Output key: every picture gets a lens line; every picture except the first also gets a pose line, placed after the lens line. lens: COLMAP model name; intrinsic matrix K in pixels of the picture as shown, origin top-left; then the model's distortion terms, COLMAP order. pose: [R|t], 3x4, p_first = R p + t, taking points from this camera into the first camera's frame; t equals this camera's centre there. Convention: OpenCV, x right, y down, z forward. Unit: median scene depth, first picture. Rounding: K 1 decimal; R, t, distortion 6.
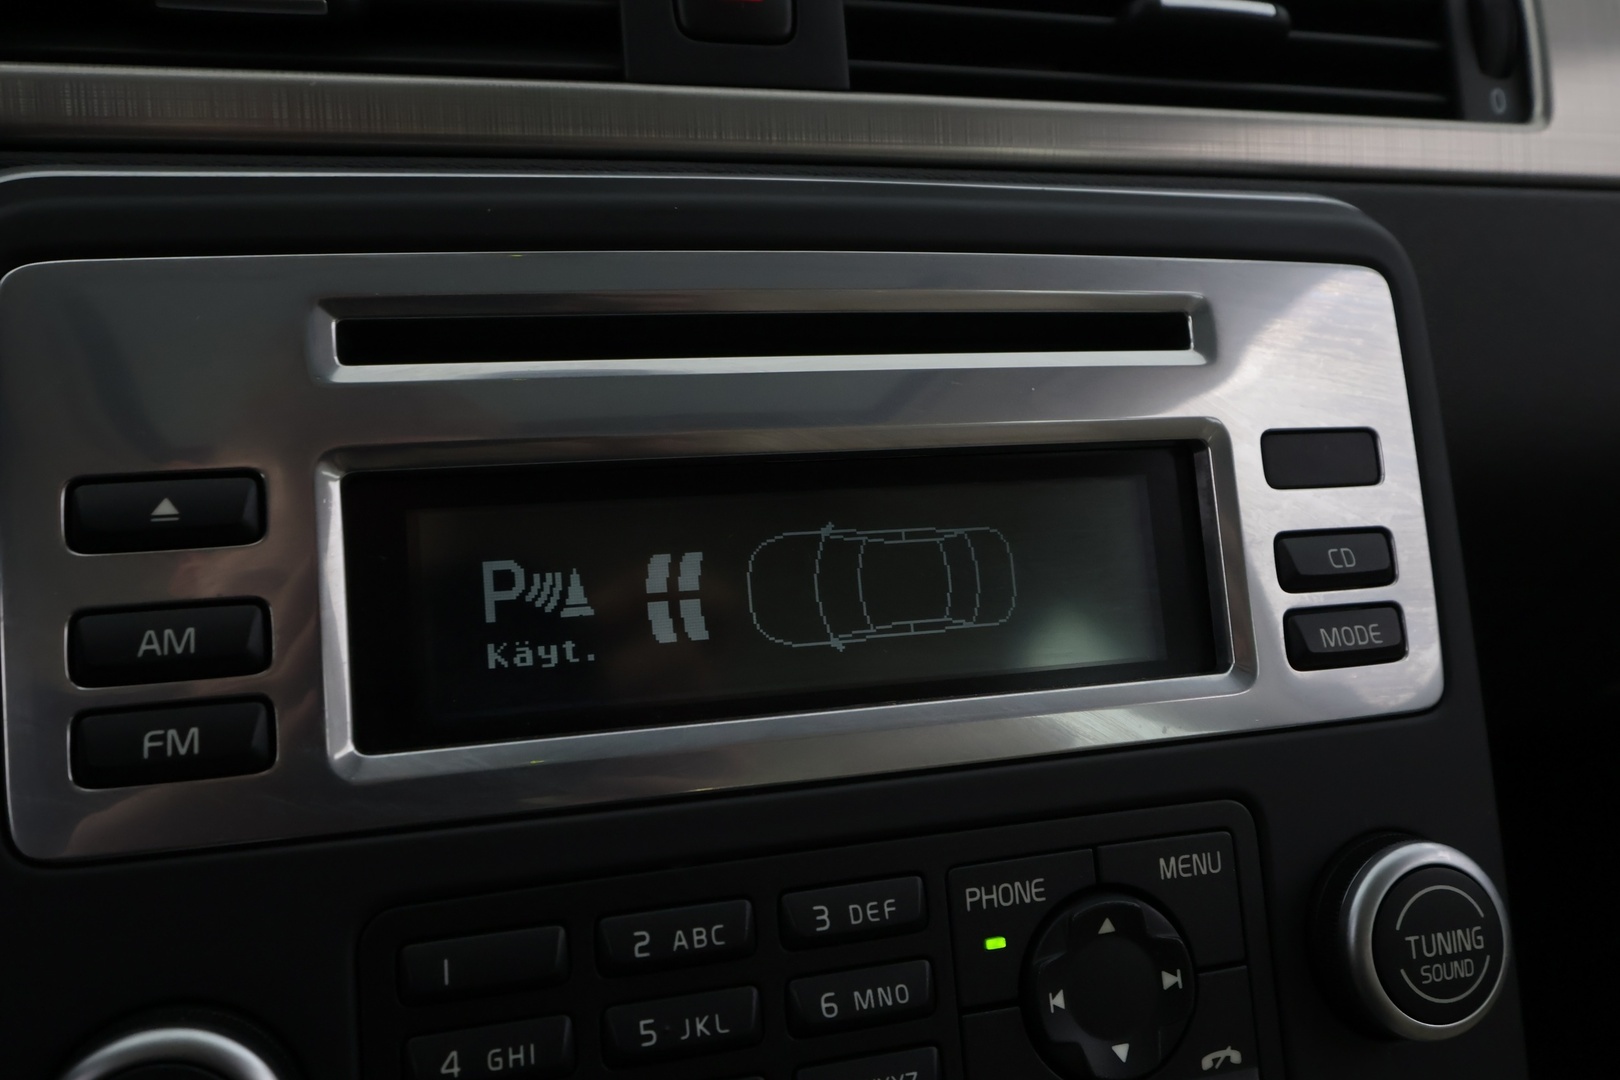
lens RADIAL K [[1277.2, 0, 807.4], [0, 1277.2, 538.8], [0, 0, 1]] dist [0.001662, -0.010432]
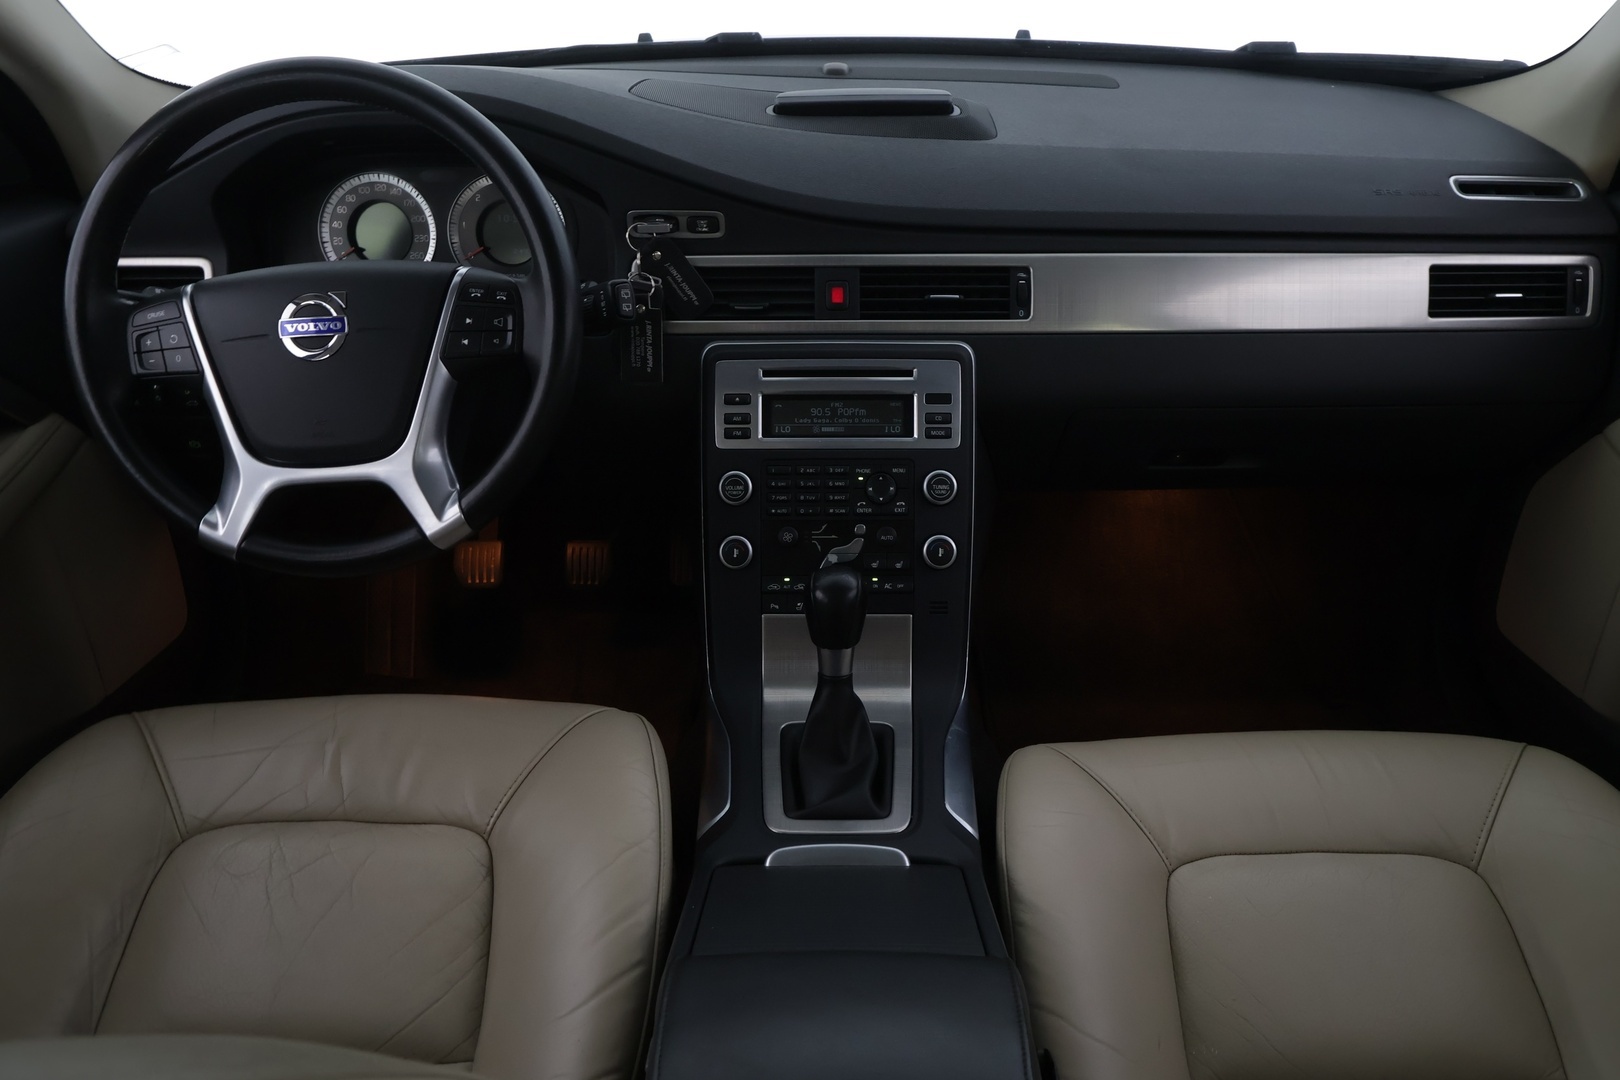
lens RADIAL K [[1277.2, 0, 812.3], [0, 1277.2, 533.4], [0, 0, 1]] dist [0.001662, -0.010432]
pose [[0.959704, 0.094626, -0.264601, 1.486144], [-0.055239, 0.986754, 0.152528, -0.321217], [0.275529, -0.131765, 0.952219, -4.644288]]
